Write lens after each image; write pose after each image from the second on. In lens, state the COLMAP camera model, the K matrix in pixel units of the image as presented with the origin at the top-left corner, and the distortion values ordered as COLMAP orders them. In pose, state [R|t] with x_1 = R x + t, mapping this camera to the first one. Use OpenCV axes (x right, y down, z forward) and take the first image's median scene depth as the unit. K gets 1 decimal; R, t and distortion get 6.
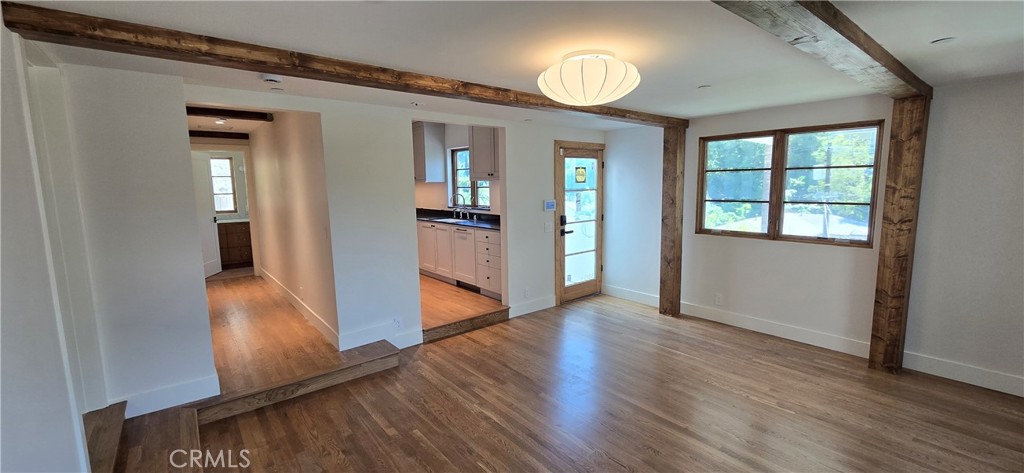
lens RADIAL K [[417.9, 0, 512.2], [0, 417.9, 237.2], [0, 0, 1]] dist [-0.011811, 0.003403]
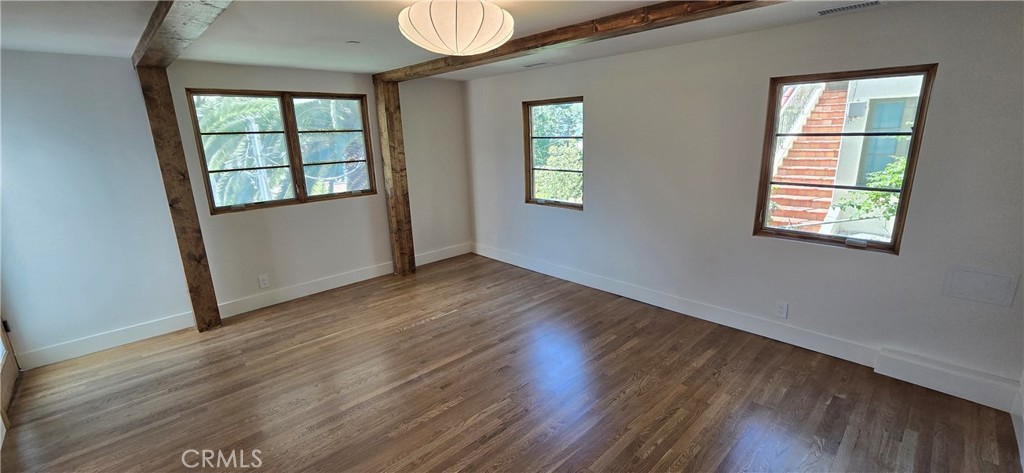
lens RADIAL K [[417.9, 0, 515.2], [0, 417.9, 237.8], [0, 0, 1]] dist [-0.011811, 0.003403]
pose [[-0.092554, -0.224008, 0.970183, -0.489501], [0.156664, 0.958953, 0.236361, -0.082000], [-0.983306, 0.173869, -0.053661, 0.638550]]
